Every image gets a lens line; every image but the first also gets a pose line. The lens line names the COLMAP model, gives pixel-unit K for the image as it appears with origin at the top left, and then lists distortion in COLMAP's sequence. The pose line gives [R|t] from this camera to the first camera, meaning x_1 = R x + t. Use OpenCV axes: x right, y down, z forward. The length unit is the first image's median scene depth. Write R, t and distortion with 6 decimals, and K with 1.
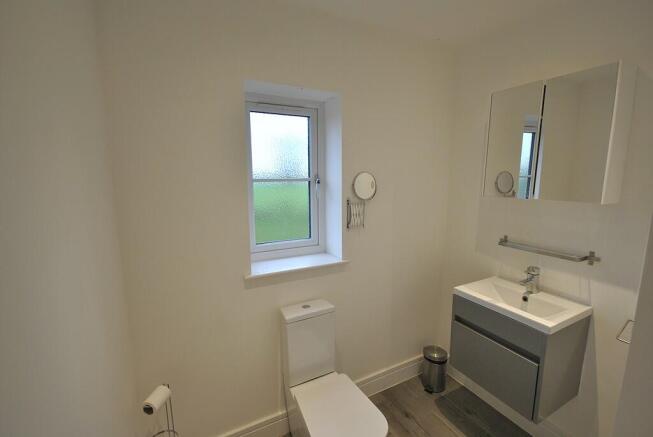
lens RADIAL K [[287.8, 0, 326.5], [0, 287.8, 218.5], [0, 0, 1]] dist [-0.016593, 0.000172]
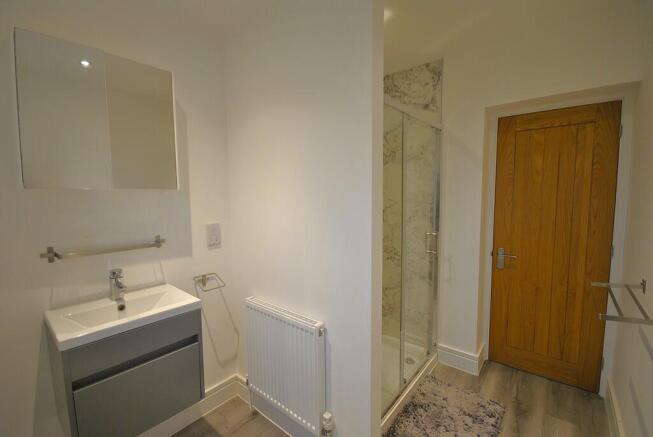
lens RADIAL K [[287.8, 0, 326.5], [0, 287.8, 218.5], [0, 0, 1]] dist [-0.016593, 0.000172]
pose [[-0.396127, -0.077166, 0.914947, -0.325478], [0.148182, 0.978028, 0.146642, -0.014289], [-0.906160, 0.193668, -0.375989, 0.757649]]
